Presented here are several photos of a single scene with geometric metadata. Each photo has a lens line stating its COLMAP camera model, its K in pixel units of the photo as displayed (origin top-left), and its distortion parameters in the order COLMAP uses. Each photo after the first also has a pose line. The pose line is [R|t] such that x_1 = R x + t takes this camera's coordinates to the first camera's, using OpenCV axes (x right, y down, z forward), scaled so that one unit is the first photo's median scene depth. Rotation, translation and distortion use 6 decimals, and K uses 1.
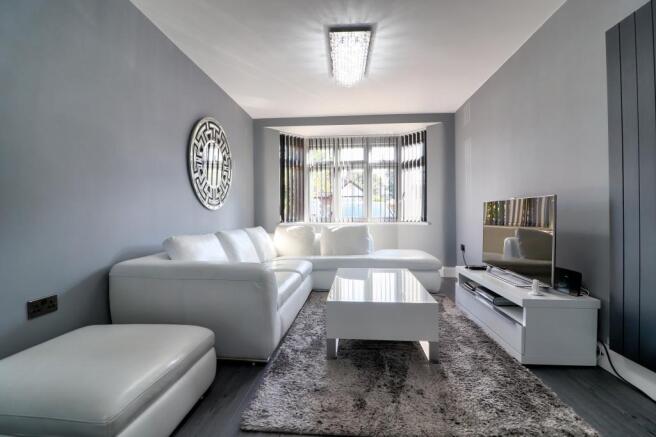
lens RADIAL K [[311.3, 0, 330.4], [0, 311.3, 212.8], [0, 0, 1]] dist [-0.003695, -0.000865]
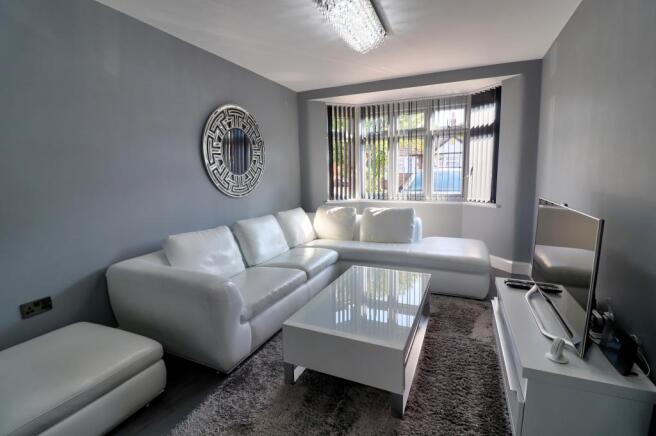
lens RADIAL K [[311.3, 0, 330.4], [0, 311.3, 212.3], [0, 0, 1]] dist [-0.003695, -0.000865]
pose [[0.943289, 0.031412, -0.330484, 0.228924], [0.015397, 0.990302, 0.138073, -0.091012], [0.331616, -0.135331, 0.933658, 0.132974]]
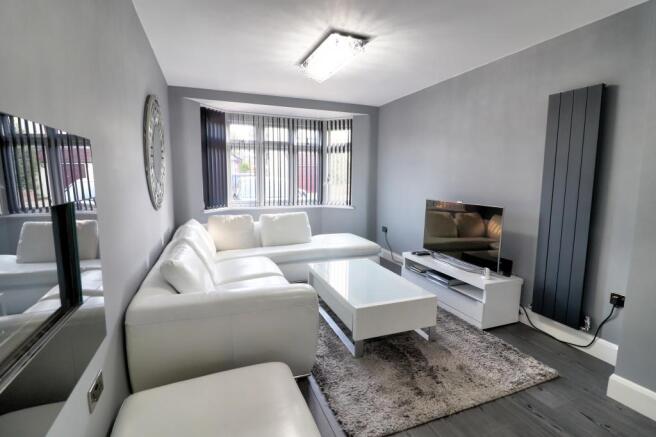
lens RADIAL K [[322.4, 0, 329.9], [0, 322.4, 211.3], [0, 0, 1]] dist [-0.000072, -0.000038]
pose [[0.902630, -0.035899, 0.428918, -0.321083], [-0.015862, 0.993064, 0.116496, -0.106374], [-0.430126, -0.111957, 0.895800, 0.029943]]
